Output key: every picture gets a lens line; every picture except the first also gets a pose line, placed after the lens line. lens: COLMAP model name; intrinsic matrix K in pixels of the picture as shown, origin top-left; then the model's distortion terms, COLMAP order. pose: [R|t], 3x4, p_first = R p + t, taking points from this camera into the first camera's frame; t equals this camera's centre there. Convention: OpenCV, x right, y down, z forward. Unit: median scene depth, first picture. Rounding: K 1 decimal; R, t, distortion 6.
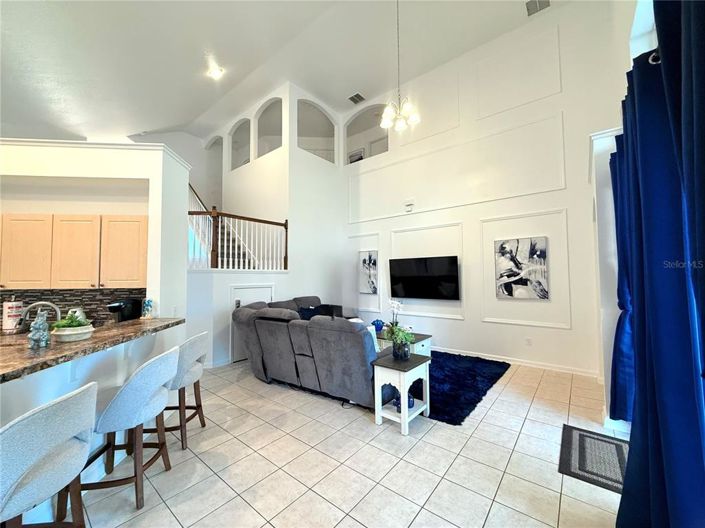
lens RADIAL K [[281.4, 0, 352.5], [0, 281.4, 265.0], [0, 0, 1]] dist [0.000303, -0.000223]
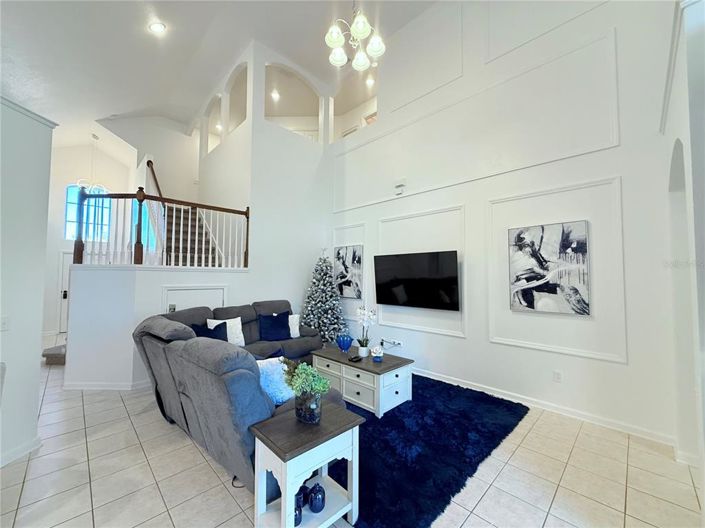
lens RADIAL K [[281.4, 0, 352.6], [0, 281.4, 265.2], [0, 0, 1]] dist [0.000303, -0.000223]
pose [[0.994496, 0.008287, -0.104450, 0.194812], [-0.008220, 0.999966, 0.001072, 0.007586], [0.104456, -0.000208, 0.994530, 0.262892]]
